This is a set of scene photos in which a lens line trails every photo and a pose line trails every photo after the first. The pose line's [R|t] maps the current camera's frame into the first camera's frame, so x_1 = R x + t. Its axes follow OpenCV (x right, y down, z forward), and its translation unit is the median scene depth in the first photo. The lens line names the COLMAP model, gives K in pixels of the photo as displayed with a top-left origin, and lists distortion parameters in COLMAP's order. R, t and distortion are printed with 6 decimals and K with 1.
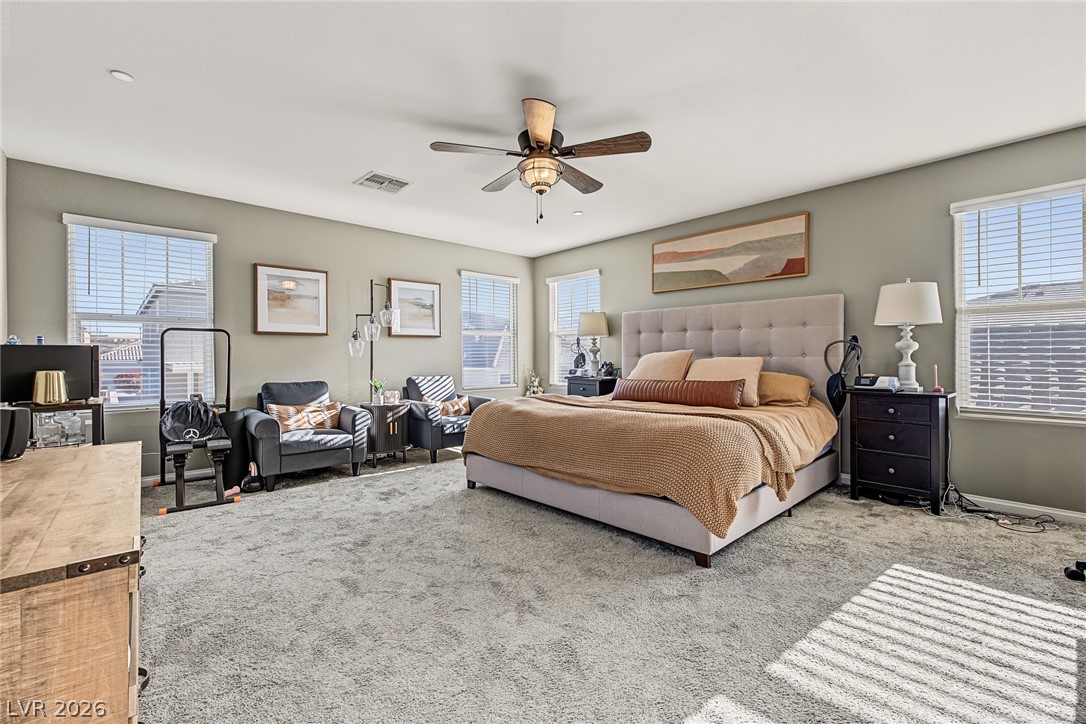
lens RADIAL K [[457.3, 0, 545.7], [0, 457.3, 356.4], [0, 0, 1]] dist [0.006105, -0.001386]
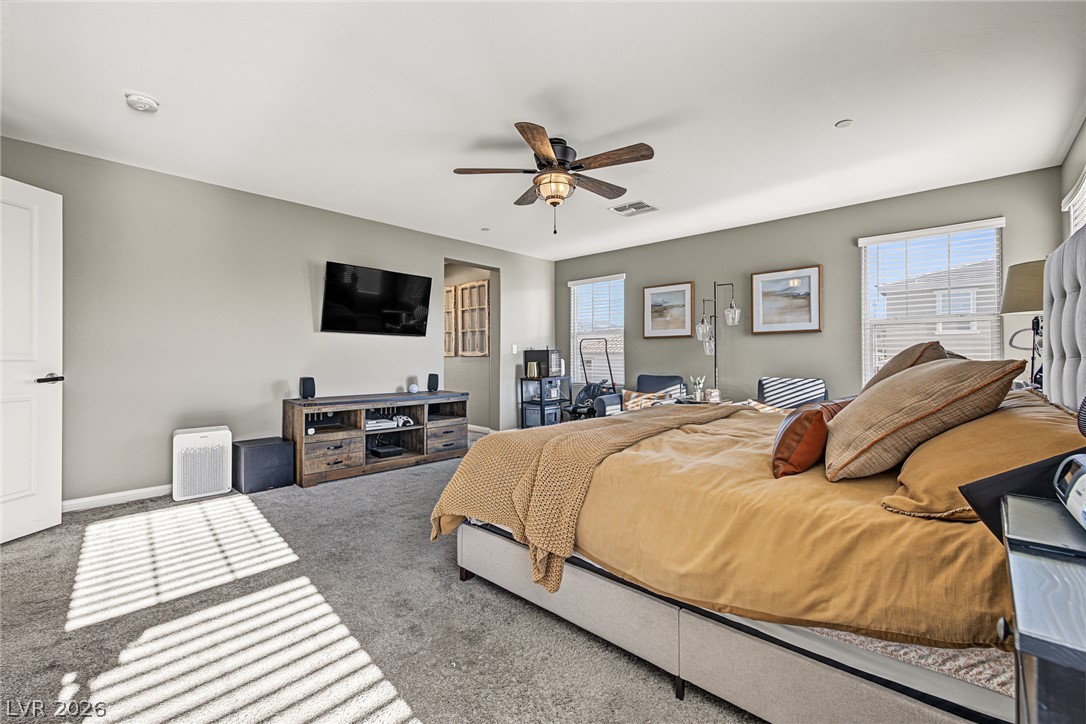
lens RADIAL K [[457.3, 0, 543.7], [0, 457.3, 359.0], [0, 0, 1]] dist [0.006105, -0.001386]
pose [[0.070151, 0.011656, -0.997468, 0.595337], [0.003440, 0.999923, 0.011927, -0.004501], [0.997530, -0.004268, 0.070106, 0.499978]]
